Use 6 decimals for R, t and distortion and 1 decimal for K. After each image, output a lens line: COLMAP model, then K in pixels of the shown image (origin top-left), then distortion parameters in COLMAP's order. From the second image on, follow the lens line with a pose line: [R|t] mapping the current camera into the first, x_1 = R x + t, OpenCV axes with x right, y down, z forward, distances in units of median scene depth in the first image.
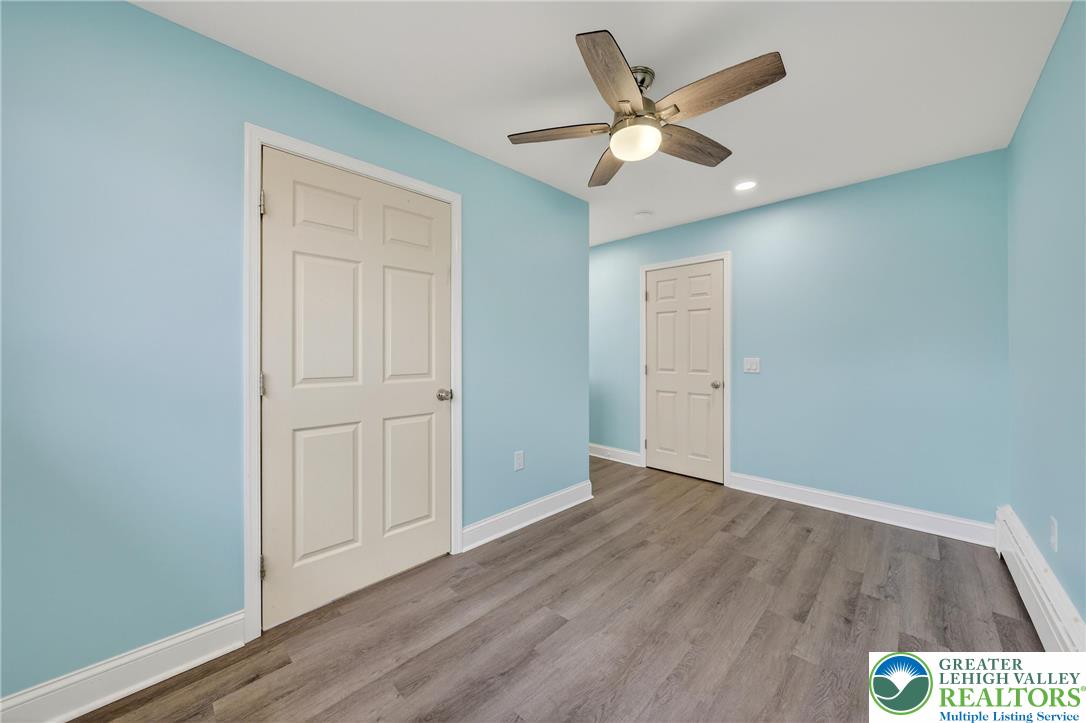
lens RADIAL K [[394.9, 0, 536.1], [0, 394.9, 350.9], [0, 0, 1]] dist [-0.000277, -0.000084]
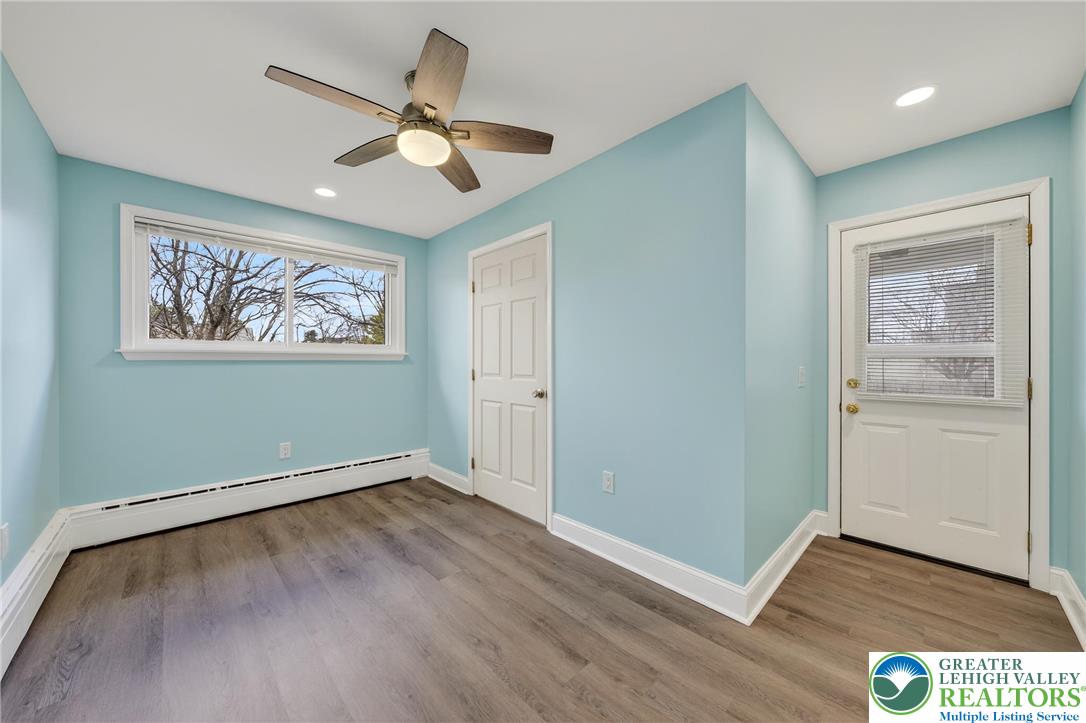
lens RADIAL K [[386.2, 0, 543.0], [0, 386.2, 361.5], [0, 0, 1]] dist [-0.000829, -0.000094]
pose [[-0.029730, 0.001573, -0.999557, 1.068502], [0.008364, 0.999964, 0.001325, 0.012262], [0.999523, -0.008321, -0.029742, 1.159494]]
